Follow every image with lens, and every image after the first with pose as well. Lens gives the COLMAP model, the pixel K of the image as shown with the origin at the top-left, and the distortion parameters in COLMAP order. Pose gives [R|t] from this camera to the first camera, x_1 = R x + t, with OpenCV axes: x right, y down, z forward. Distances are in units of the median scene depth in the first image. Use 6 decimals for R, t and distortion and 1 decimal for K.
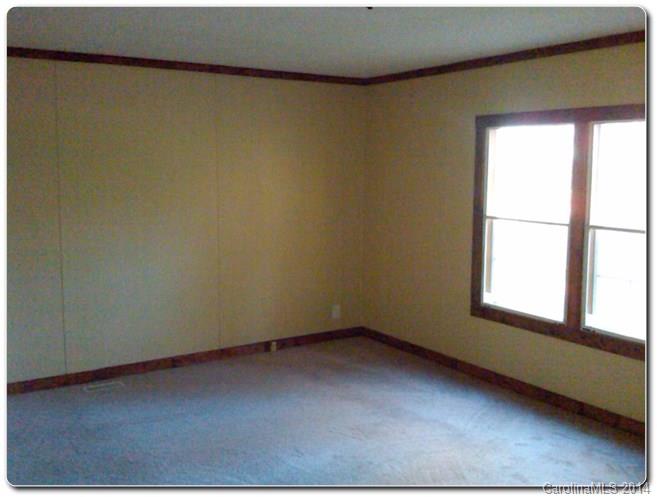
lens RADIAL K [[666.8, 0, 328.5], [0, 666.8, 248.5], [0, 0, 1]] dist [-0.006481, -0.005432]
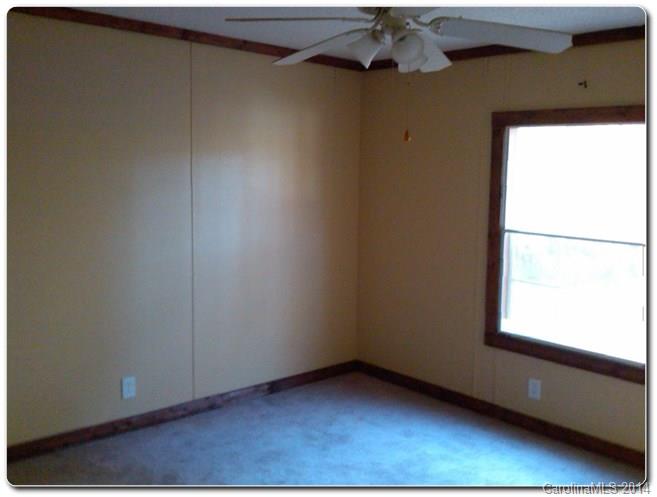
lens RADIAL K [[666.8, 0, 328.5], [0, 666.8, 248.5], [0, 0, 1]] dist [-0.006481, -0.005432]
pose [[0.985977, 0.003310, 0.166848, -0.108667], [-0.003743, 0.999990, 0.002282, -0.021063], [-0.166839, -0.002874, 0.985980, 0.163542]]
